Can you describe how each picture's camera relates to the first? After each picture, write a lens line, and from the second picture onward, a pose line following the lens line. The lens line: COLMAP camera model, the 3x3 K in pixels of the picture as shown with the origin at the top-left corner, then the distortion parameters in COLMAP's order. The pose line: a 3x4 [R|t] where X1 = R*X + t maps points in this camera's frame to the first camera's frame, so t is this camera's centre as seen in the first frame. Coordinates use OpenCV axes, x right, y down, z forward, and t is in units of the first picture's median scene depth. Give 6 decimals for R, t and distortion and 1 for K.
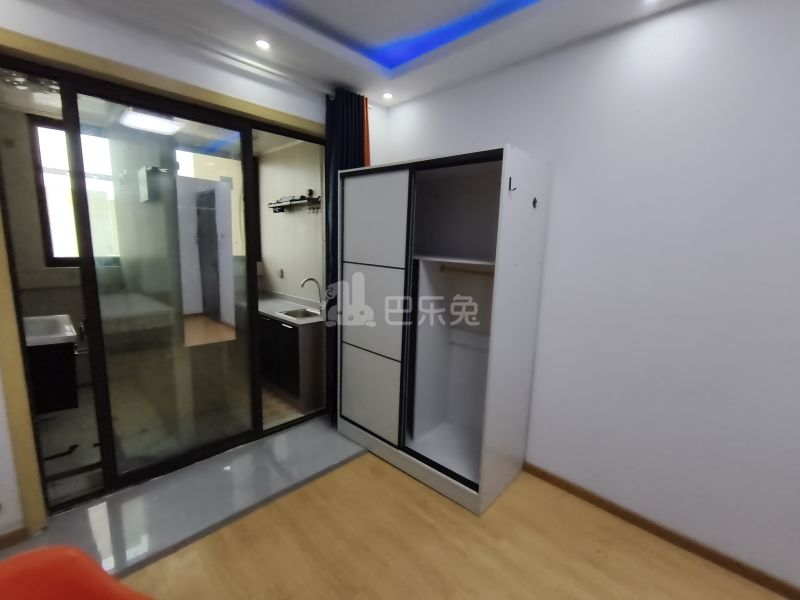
lens RADIAL K [[364.4, 0, 396.2], [0, 364.4, 299.3], [0, 0, 1]] dist [0.001281, 0.000400]
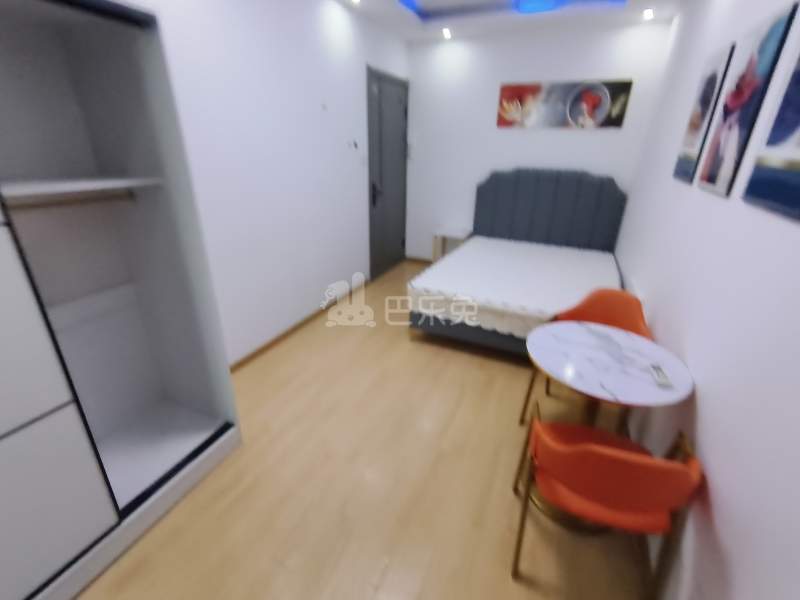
lens RADIAL K [[364.4, 0, 396.2], [0, 364.4, 299.3], [0, 0, 1]] dist [0.001281, 0.000400]
pose [[-0.341456, -0.392598, 0.853976, -0.542461], [0.126888, 0.881011, 0.455762, -0.138845], [-0.931293, 0.263982, -0.251011, 0.654136]]
